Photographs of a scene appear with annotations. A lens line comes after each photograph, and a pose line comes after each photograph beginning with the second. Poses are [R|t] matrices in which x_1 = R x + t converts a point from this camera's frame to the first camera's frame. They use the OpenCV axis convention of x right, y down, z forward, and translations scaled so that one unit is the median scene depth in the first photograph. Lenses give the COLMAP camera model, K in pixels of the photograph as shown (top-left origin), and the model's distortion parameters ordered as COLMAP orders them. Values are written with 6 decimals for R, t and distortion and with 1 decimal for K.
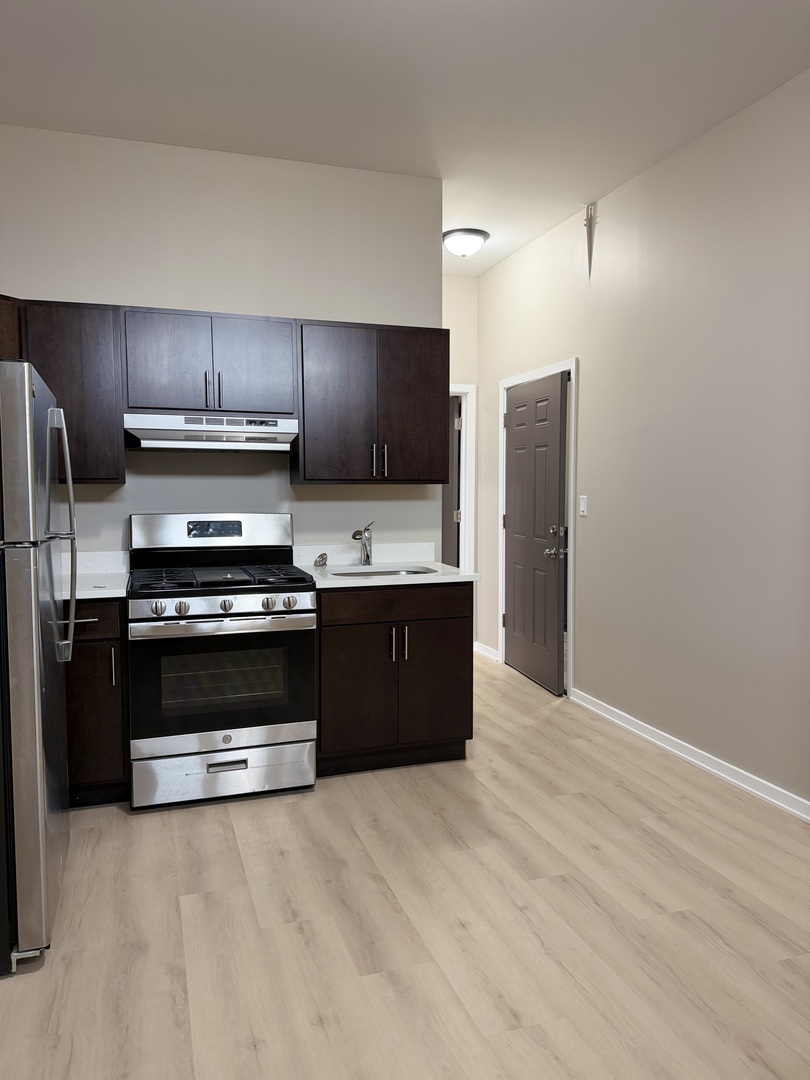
lens RADIAL K [[754.7, 0, 405.3], [0, 754.7, 536.6], [0, 0, 1]] dist [0.100520, -0.138552]
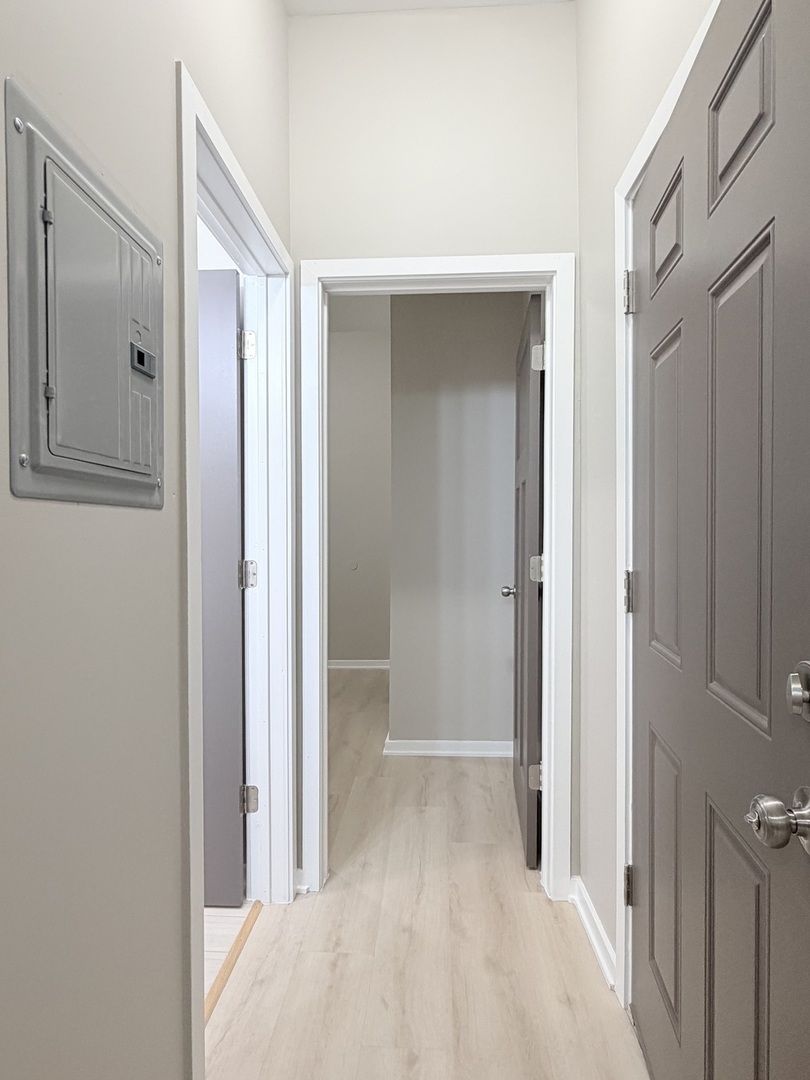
lens RADIAL K [[590.1, 0, 402.9], [0, 590.1, 539.8], [0, 0, 1]] dist [0.000487, 0.000120]
pose [[0.927080, 0.003988, -0.374842, 0.238189], [-0.022914, 0.998676, -0.046049, -0.050784], [0.374162, 0.051280, 0.925944, 1.258633]]
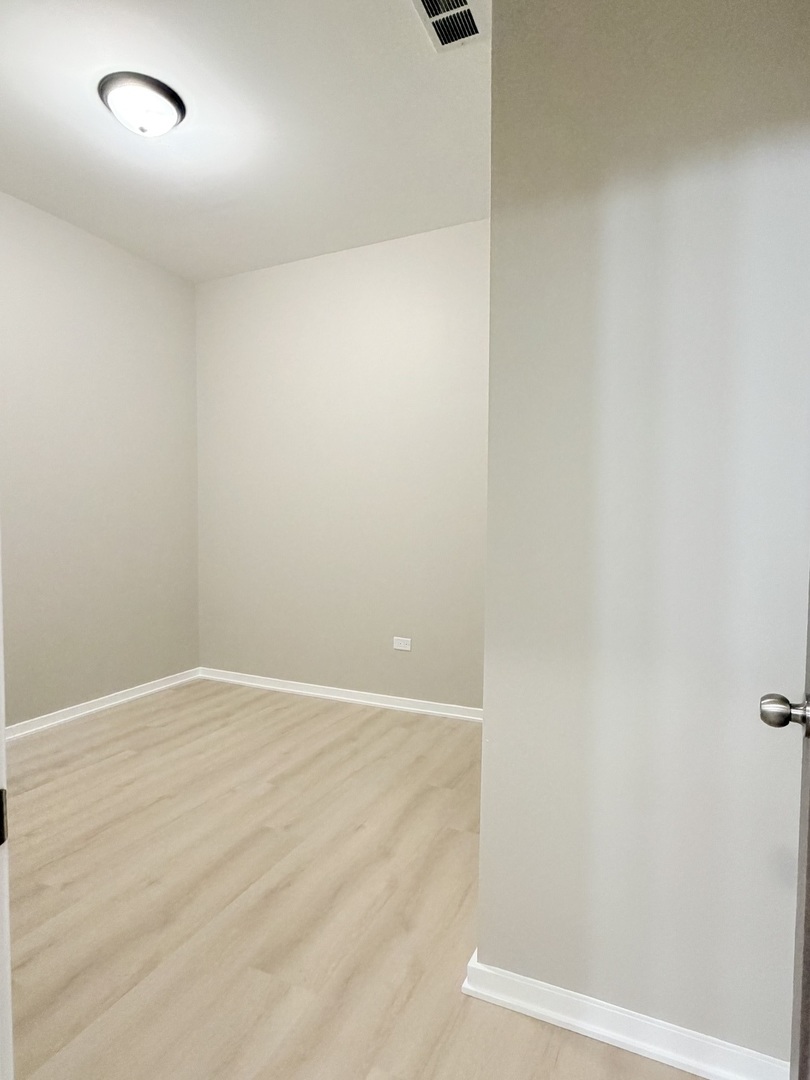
lens RADIAL K [[590.1, 0, 402.9], [0, 590.1, 539.8], [0, 0, 1]] dist [0.000487, 0.000120]
pose [[0.720952, 0.030092, -0.692331, 0.116089], [-0.053280, 0.998507, -0.012082, -0.087159], [0.690934, 0.045598, 0.721479, 1.801060]]
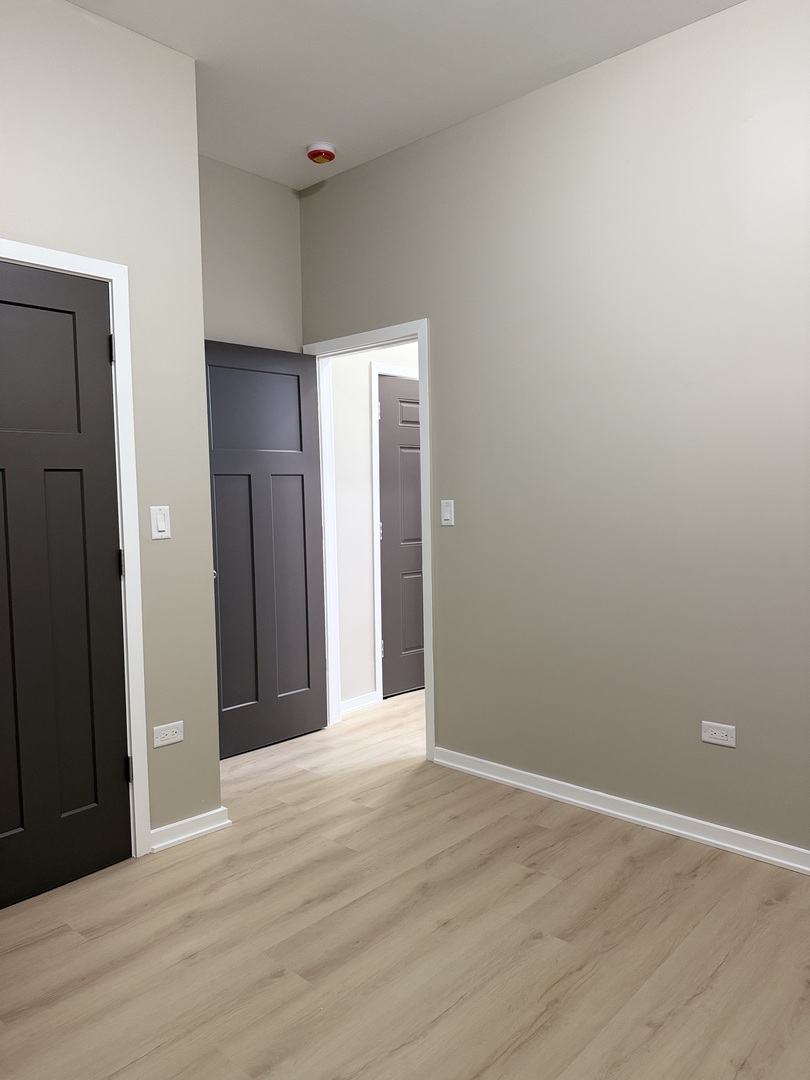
lens RADIAL K [[758.1, 0, 404.5], [0, 758.1, 535.1], [0, 0, 1]] dist [0.088152, -0.113703]
pose [[-0.483857, -0.041742, 0.874151, -1.091092], [0.079392, 0.992650, 0.091345, -0.159430], [-0.871539, 0.113598, -0.476986, 2.420948]]
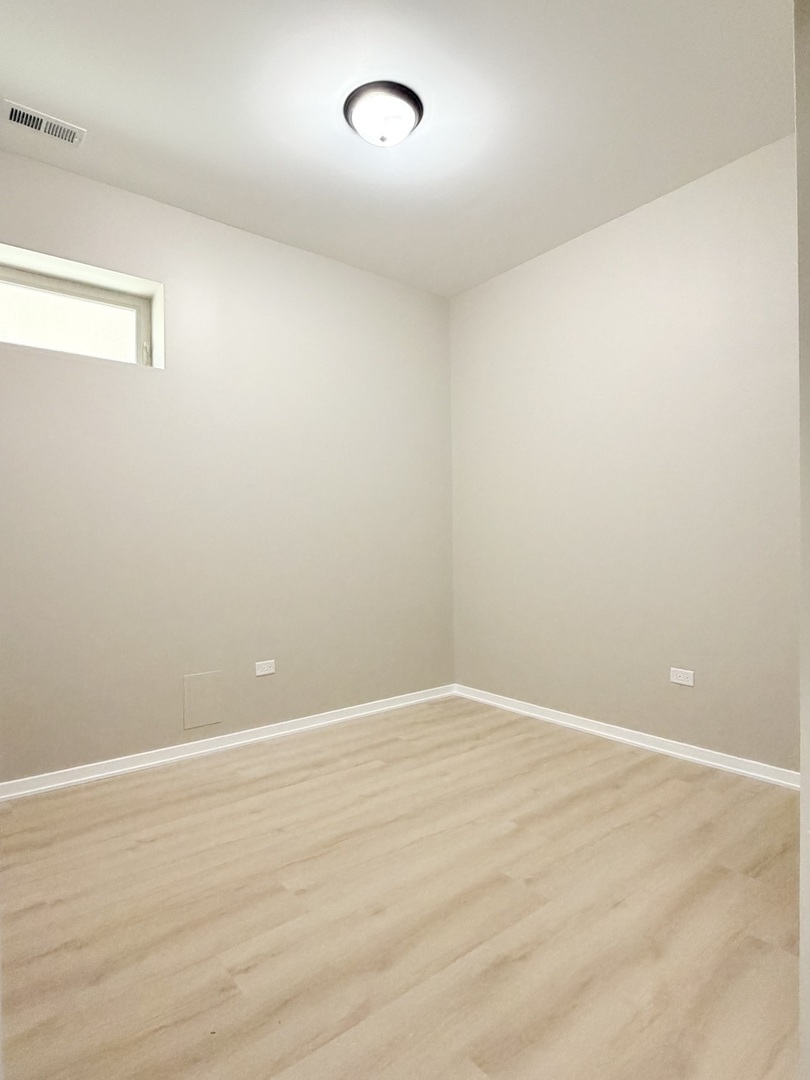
lens RADIAL K [[590.1, 0, 402.9], [0, 590.1, 539.8], [0, 0, 1]] dist [0.000487, 0.000120]
pose [[0.344767, -0.008066, -0.938654, 0.055565], [-0.053814, 0.998149, -0.028343, -0.065638], [0.937145, 0.060284, 0.343694, 1.887324]]
